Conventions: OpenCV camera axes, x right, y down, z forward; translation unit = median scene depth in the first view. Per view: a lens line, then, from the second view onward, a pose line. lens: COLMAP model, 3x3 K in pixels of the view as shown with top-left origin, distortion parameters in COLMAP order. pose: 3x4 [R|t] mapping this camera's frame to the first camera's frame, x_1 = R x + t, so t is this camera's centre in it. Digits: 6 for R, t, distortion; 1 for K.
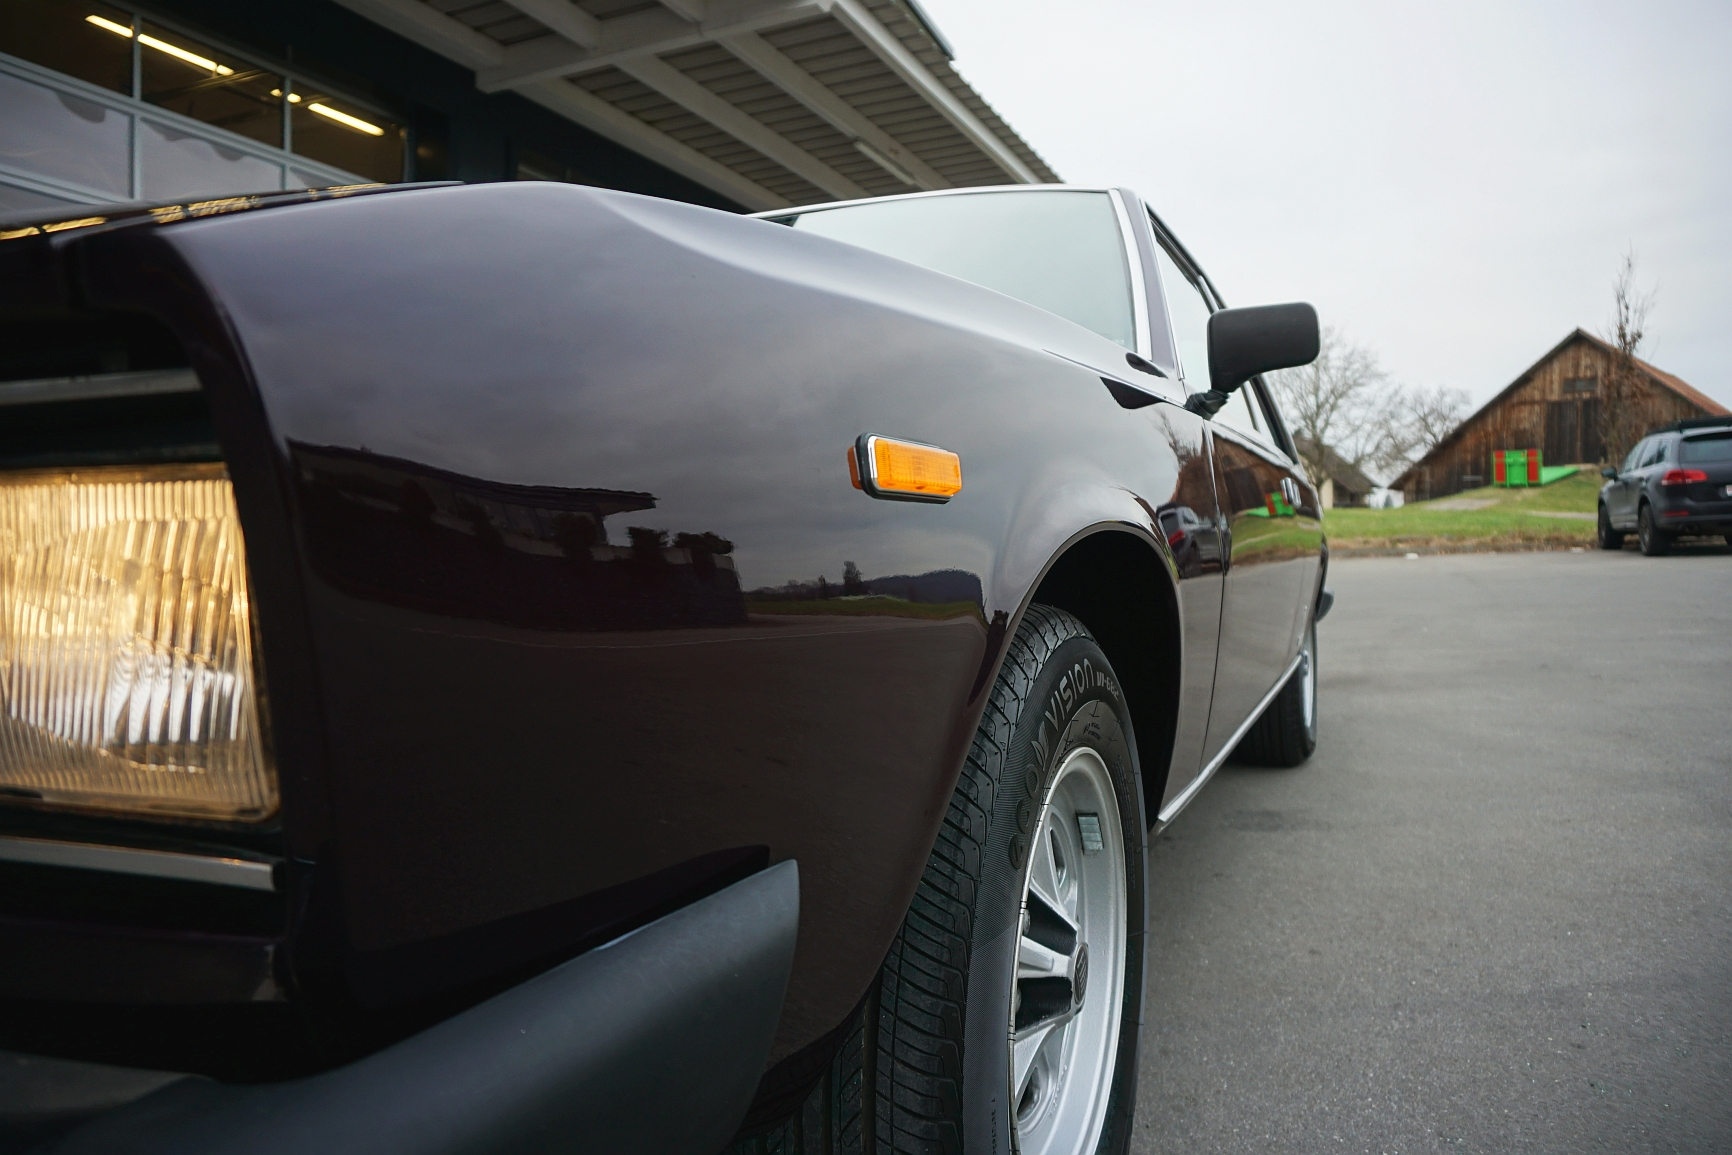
lens RADIAL K [[1158.8, 0, 864.9], [0, 1158.8, 578.4], [0, 0, 1]] dist [-0.047551, 0.032105]
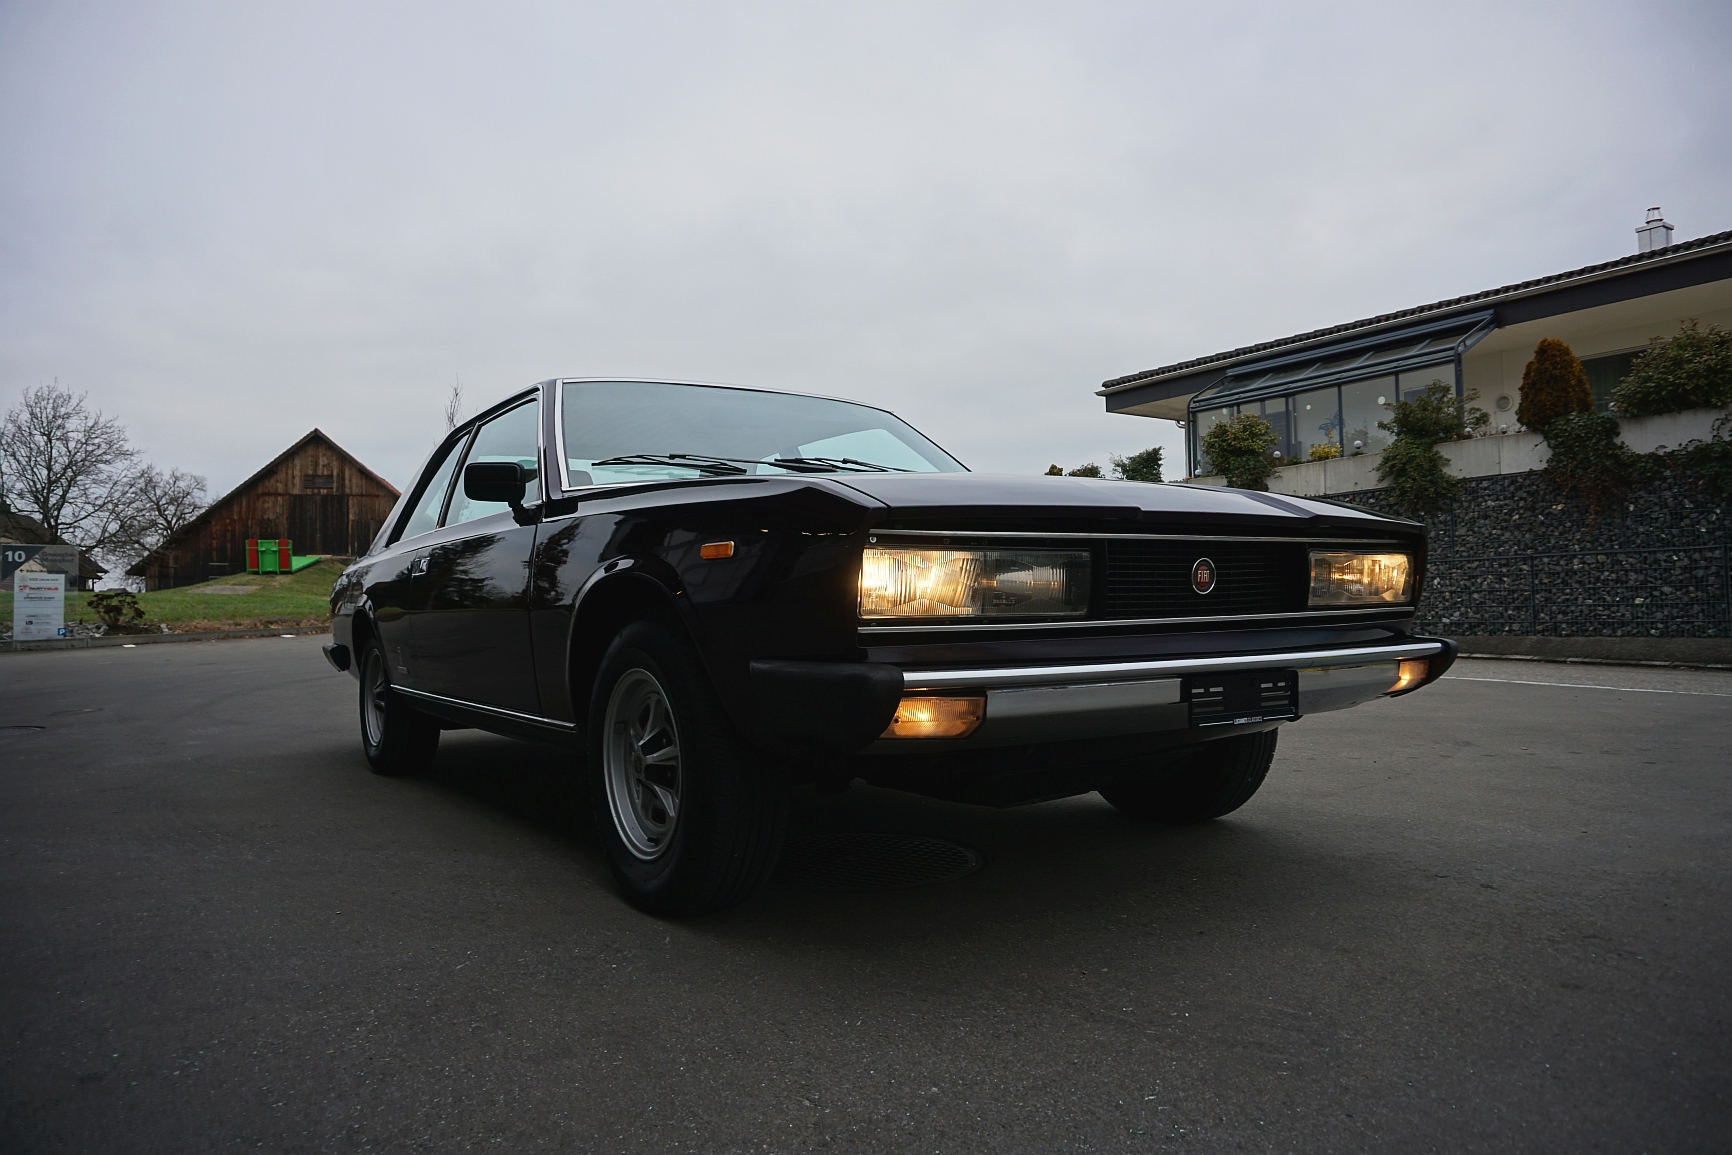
lens RADIAL K [[1158.8, 0, 860.4], [0, 1158.8, 568.2], [0, 0, 1]] dist [-0.047551, 0.032105]
pose [[0.517470, 0.023046, 0.855391, -0.243794], [0.049639, 0.997145, -0.056894, 0.006673], [-0.854260, 0.071901, 0.514849, 0.004868]]
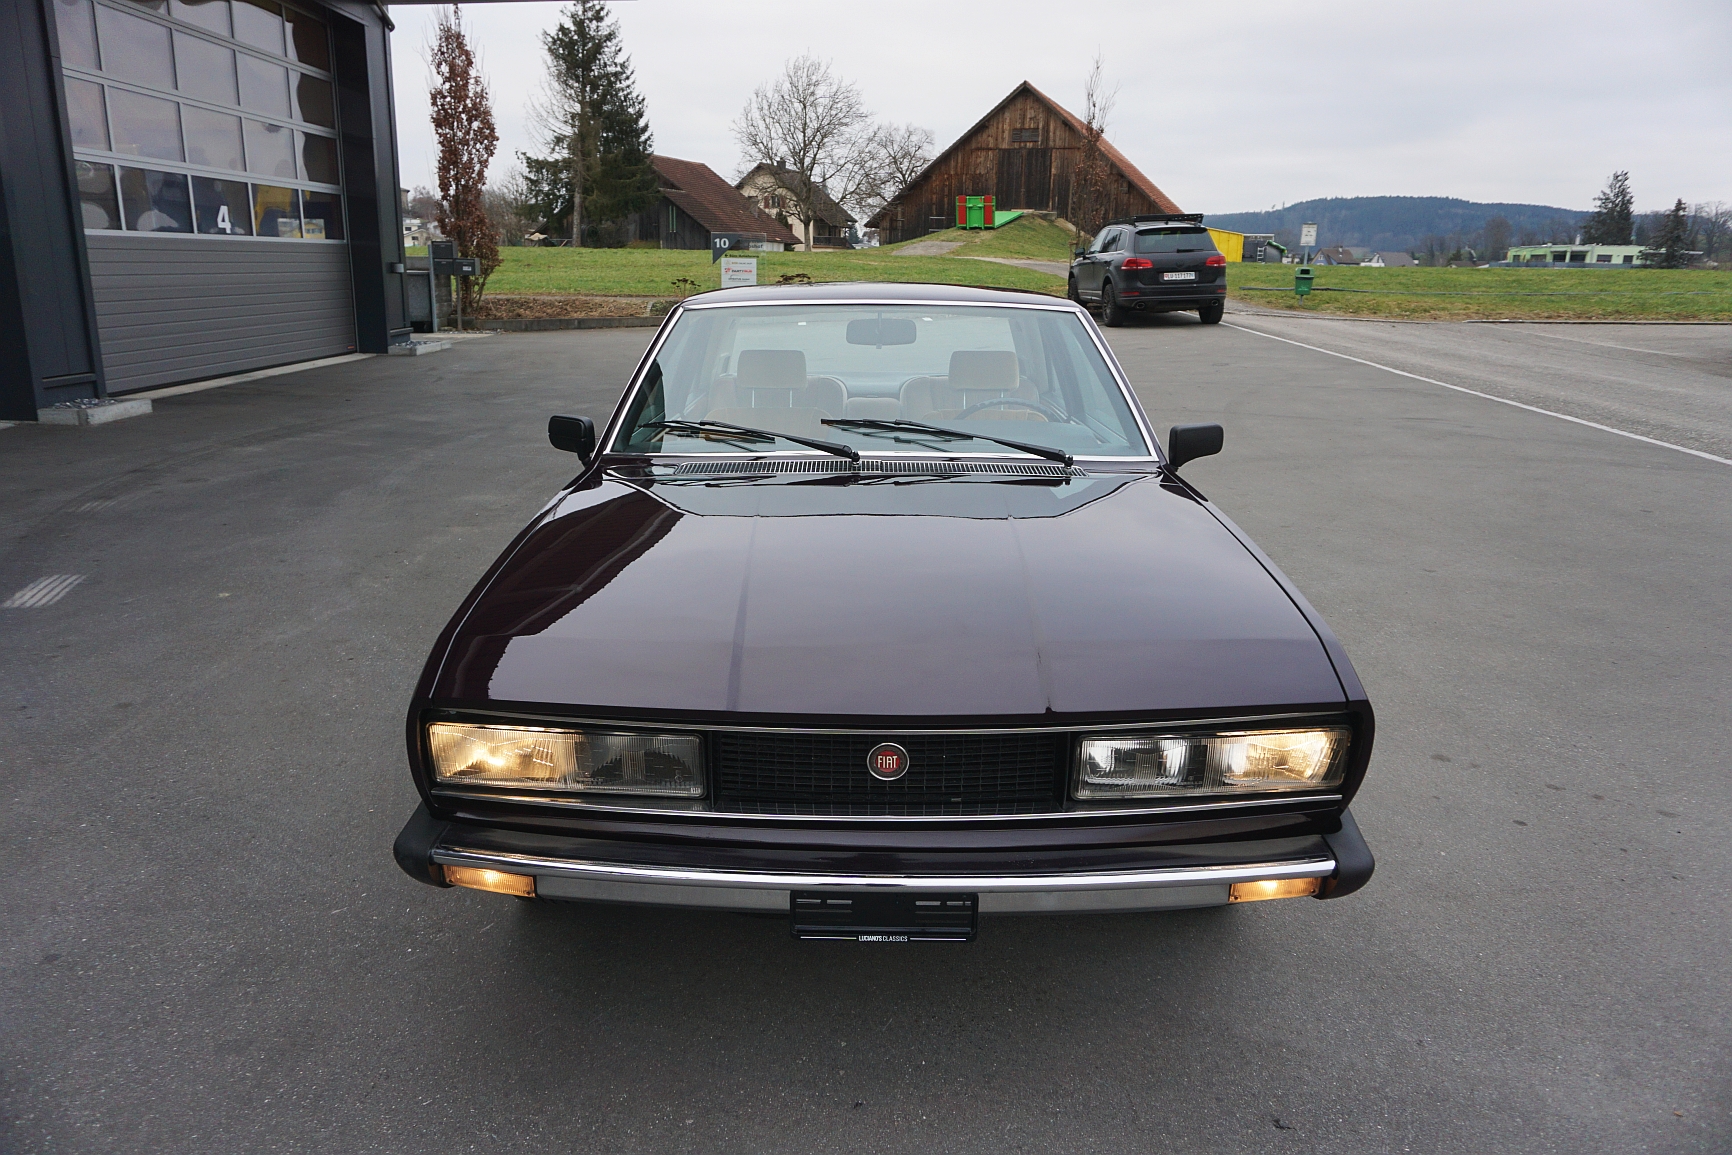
lens RADIAL K [[1158.8, 0, 862.1], [0, 1158.8, 568.4], [0, 0, 1]] dist [-0.047551, 0.032105]
pose [[0.906562, -0.098782, 0.410349, -0.131163], [0.004611, 0.974487, 0.224397, -0.056745], [-0.422046, -0.201538, 0.883889, -0.074469]]
